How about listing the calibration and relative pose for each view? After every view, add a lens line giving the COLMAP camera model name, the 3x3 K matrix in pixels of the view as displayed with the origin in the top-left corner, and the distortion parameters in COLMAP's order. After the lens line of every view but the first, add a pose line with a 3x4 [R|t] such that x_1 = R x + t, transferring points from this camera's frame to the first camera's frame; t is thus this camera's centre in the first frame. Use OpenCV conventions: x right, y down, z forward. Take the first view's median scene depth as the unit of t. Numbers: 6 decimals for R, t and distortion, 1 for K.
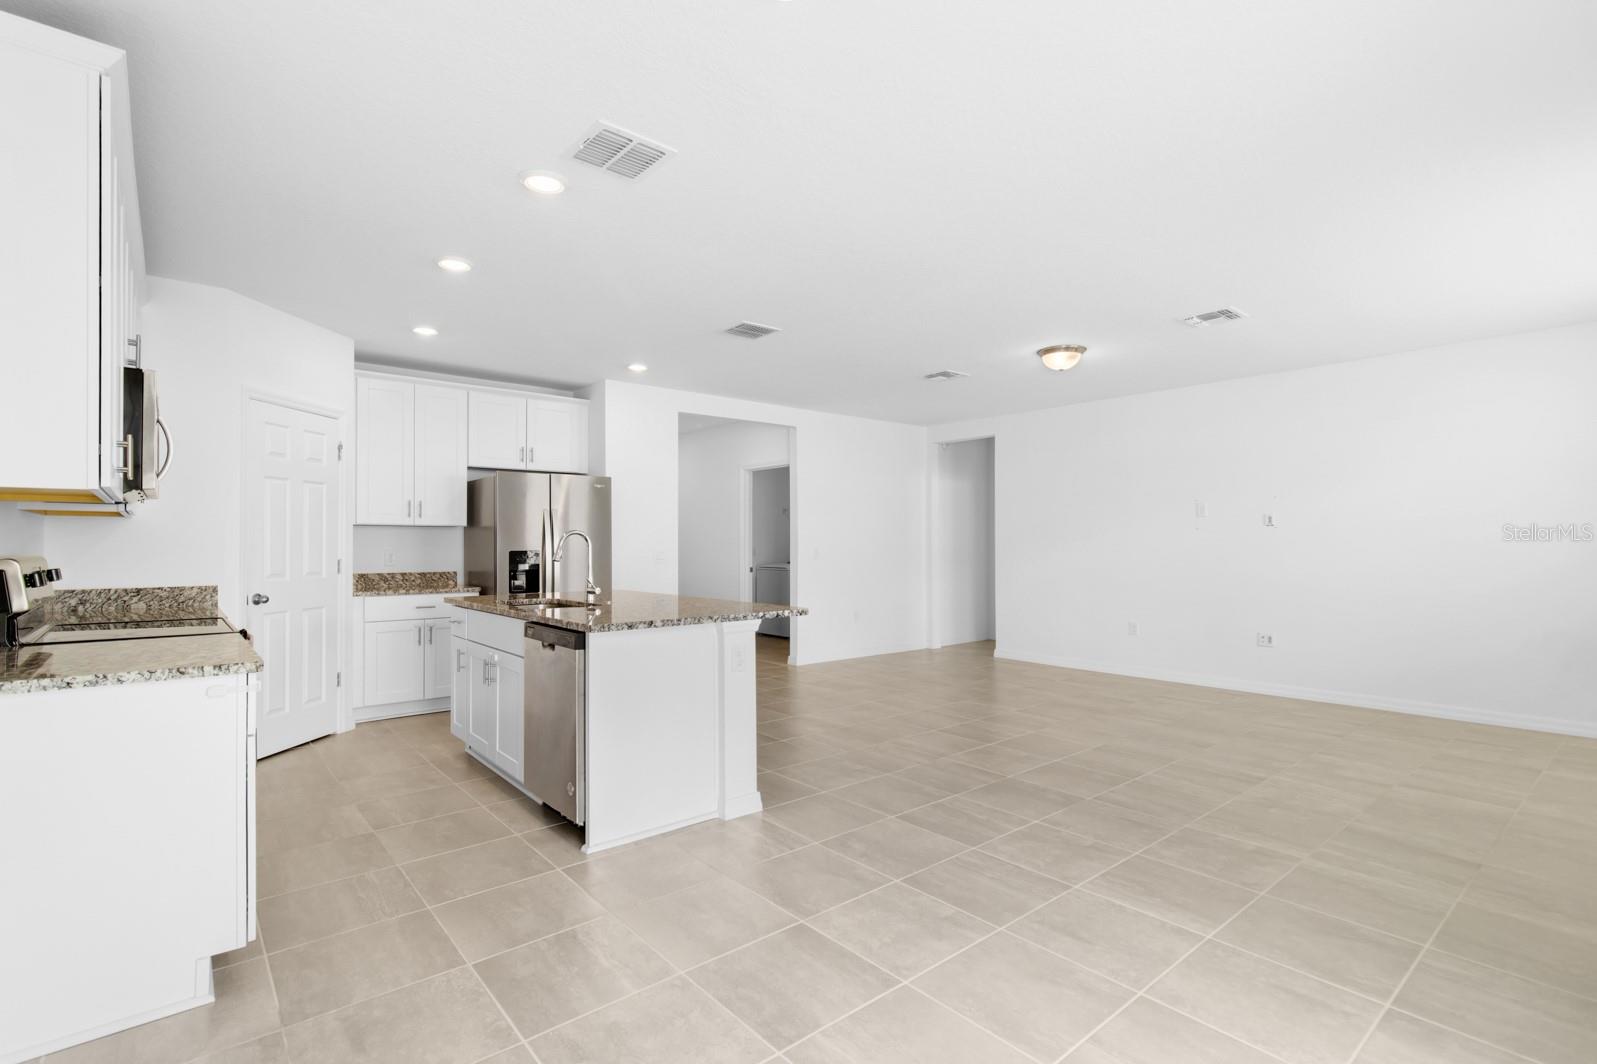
lens RADIAL K [[753.8, 0, 804.5], [0, 753.8, 529.2], [0, 0, 1]] dist [0.000527, 0.001581]
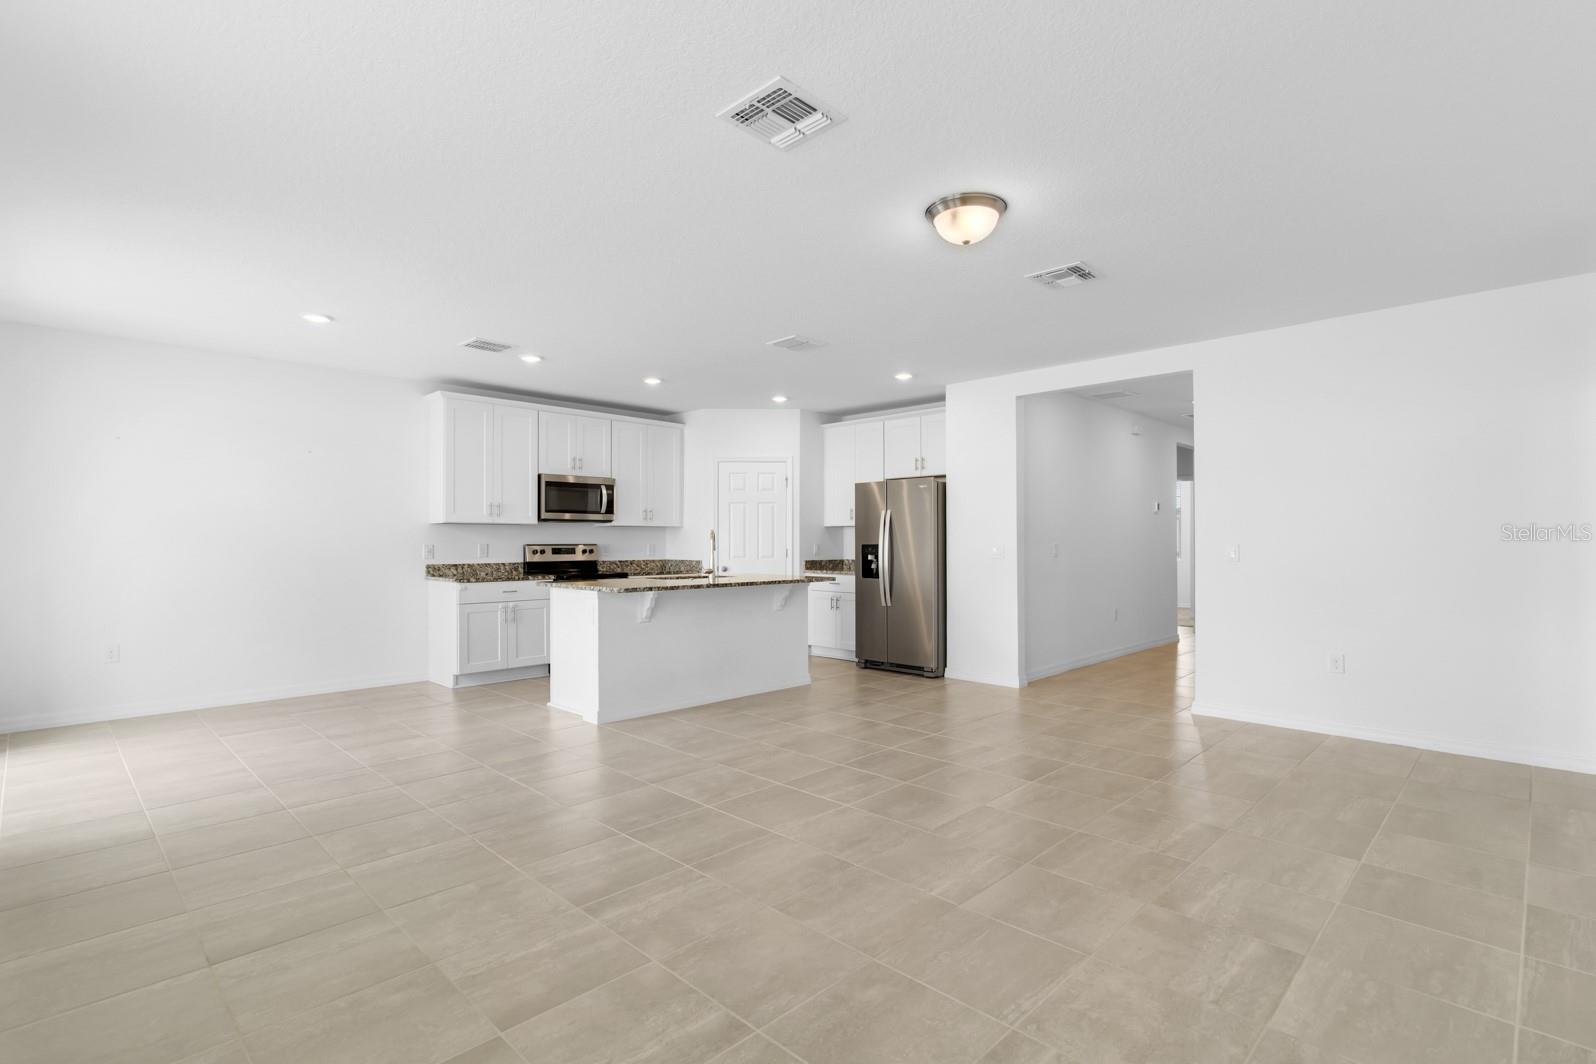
lens RADIAL K [[753.3, 0, 807.6], [0, 753.3, 540.7], [0, 0, 1]] dist [0.000527, 0.001581]
pose [[0.094341, 0.001862, -0.995538, 1.236624], [0.020848, 0.999775, 0.003845, 0.021893], [0.995322, -0.021118, 0.094281, 1.113840]]
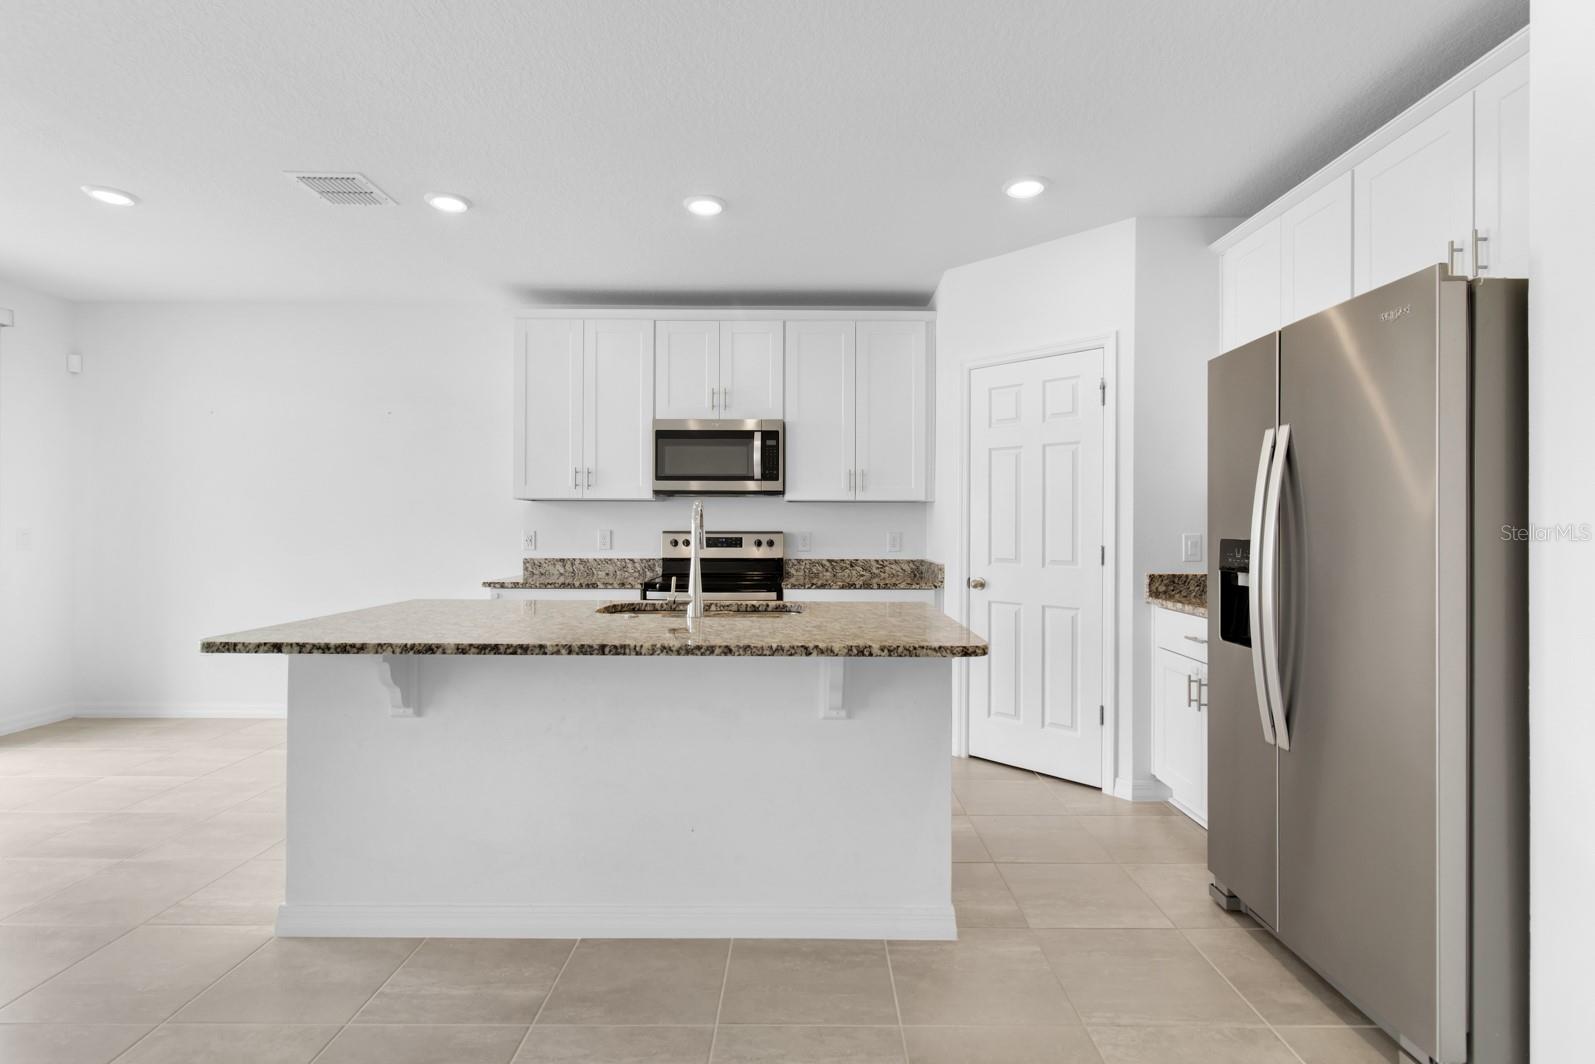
lens RADIAL K [[752.8, 0, 804.5], [0, 752.8, 528.6], [0, 0, 1]] dist [0.000527, 0.001581]
pose [[-0.648500, 0.003217, -0.761208, 0.122725], [0.014047, 0.999871, -0.007742, 0.031995], [0.761085, -0.015713, -0.648462, 1.551547]]
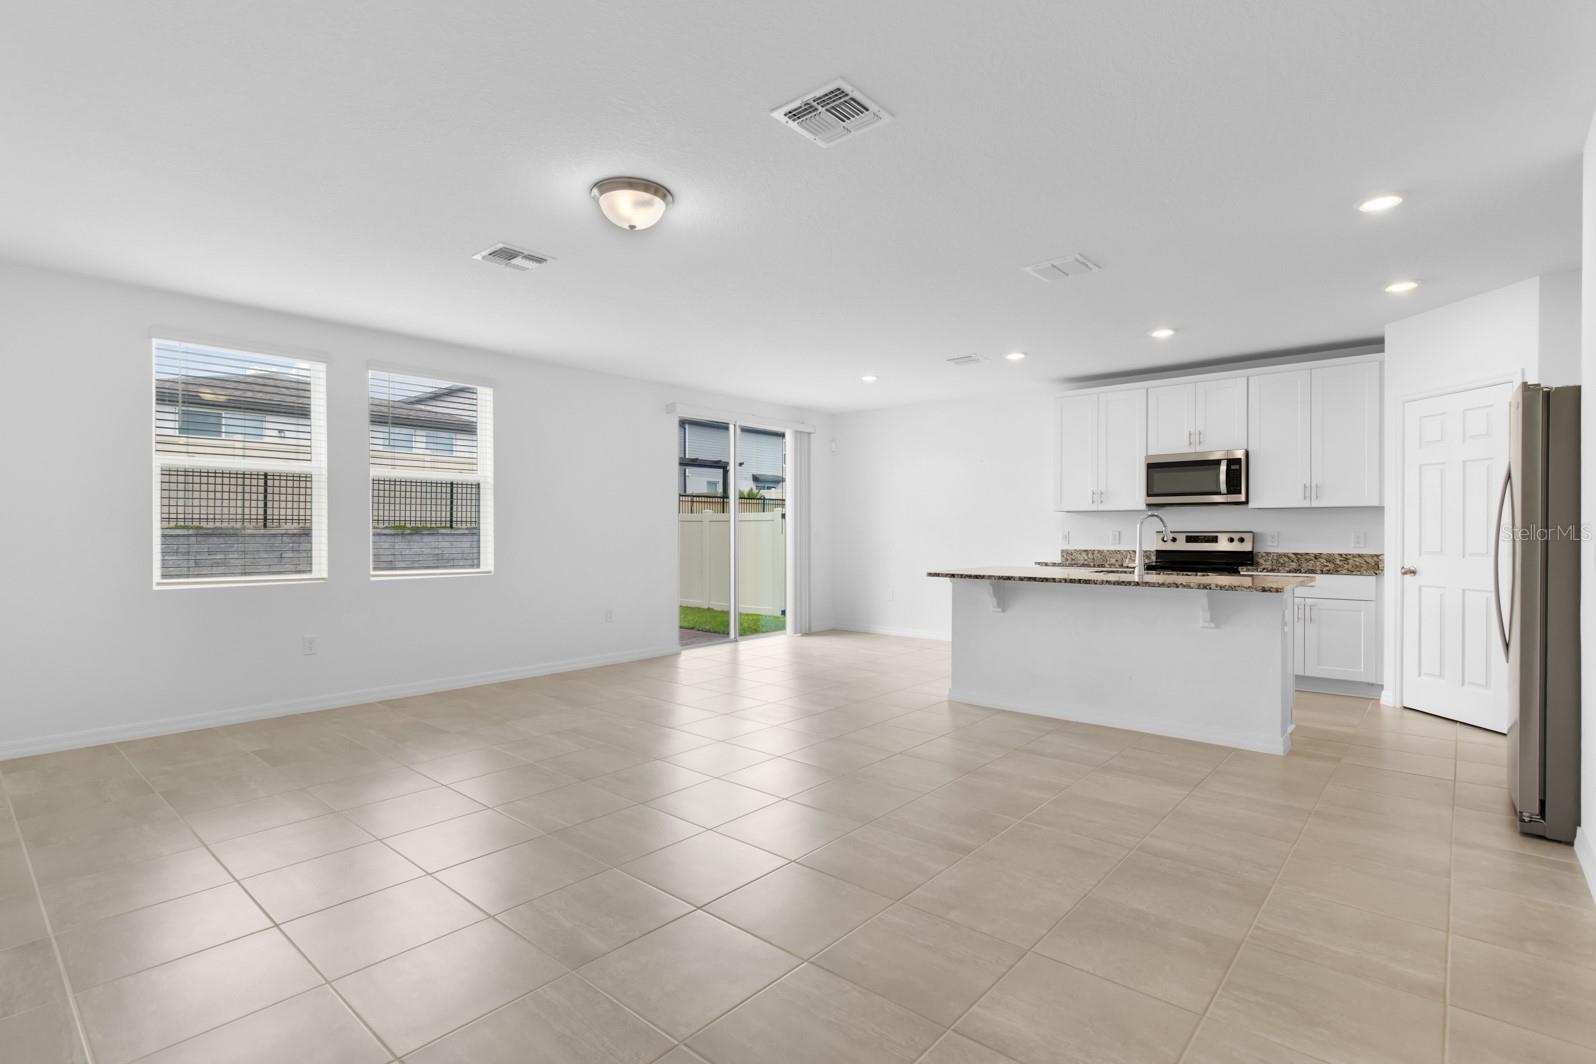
lens RADIAL K [[753.3, 0, 790.2], [0, 753.3, 533.2], [0, 0, 1]] dist [0.000527, 0.001581]
pose [[-0.991061, 0.005892, -0.133276, 0.416428], [0.008042, 0.999846, -0.015605, 0.047758], [0.133163, -0.016537, -0.990956, 2.198560]]
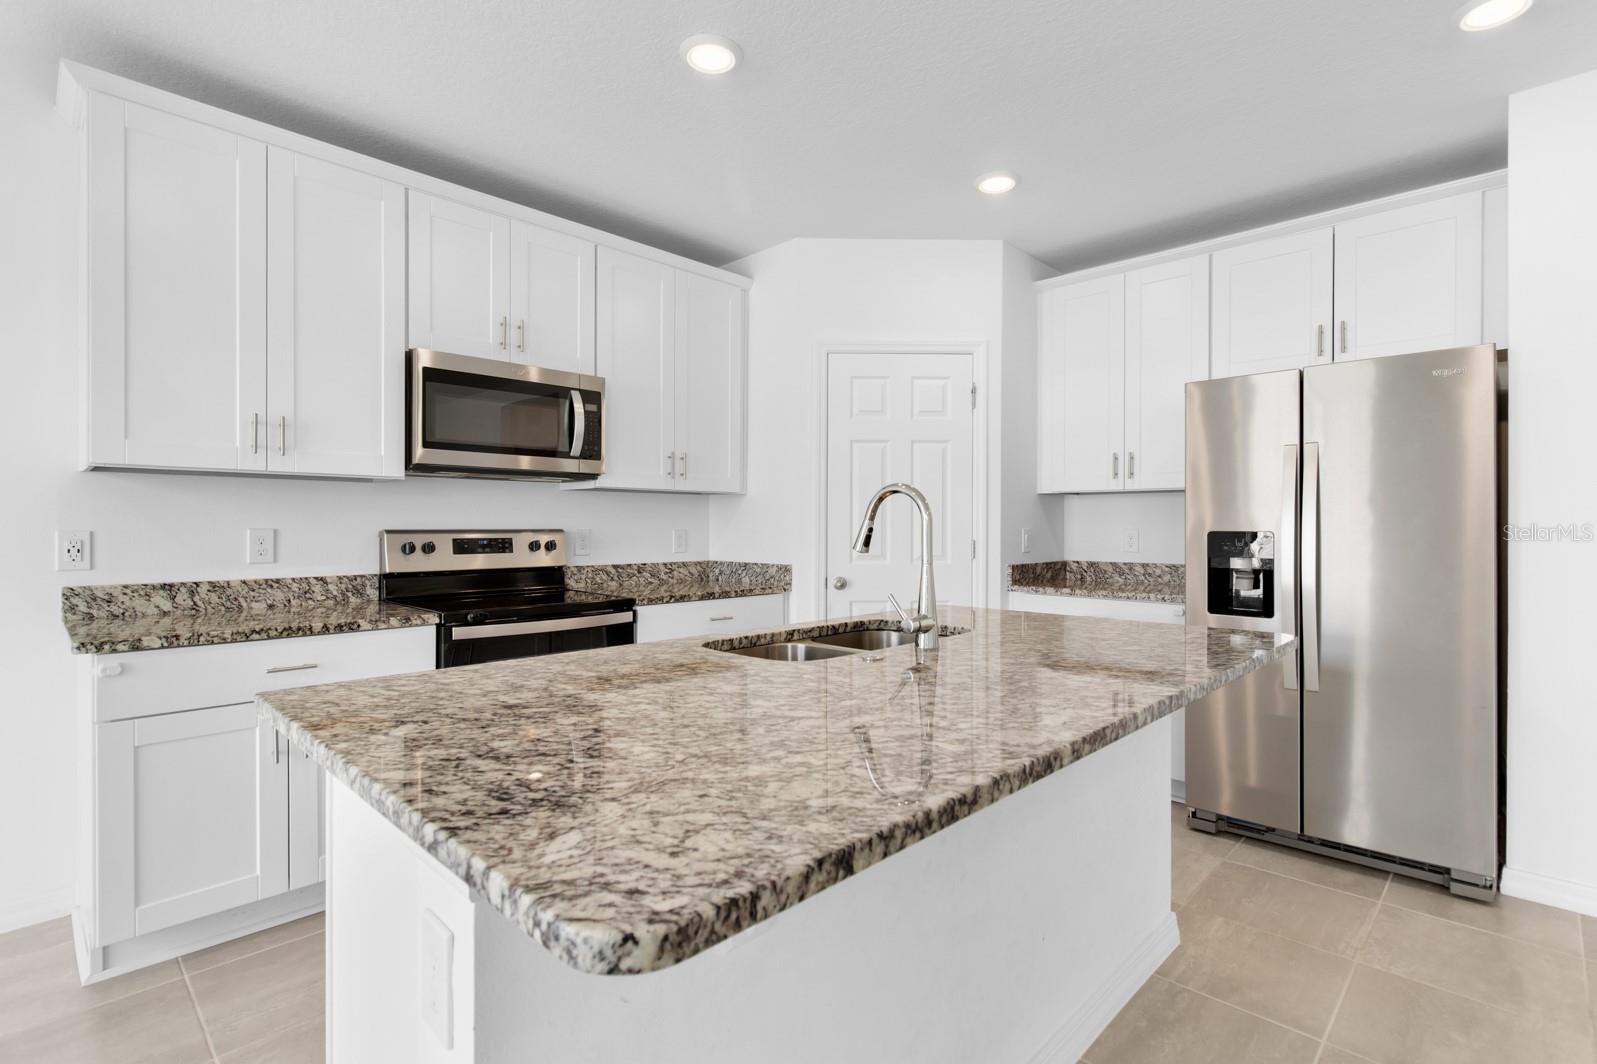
lens RADIAL K [[753.8, 0, 807.9], [0, 753.8, 531.2], [0, 0, 1]] dist [0.000527, 0.001581]
pose [[0.102069, 0.010286, -0.994724, 0.140571], [0.018590, 0.999752, 0.012246, 0.023525], [0.994604, -0.019742, 0.101852, 0.946944]]
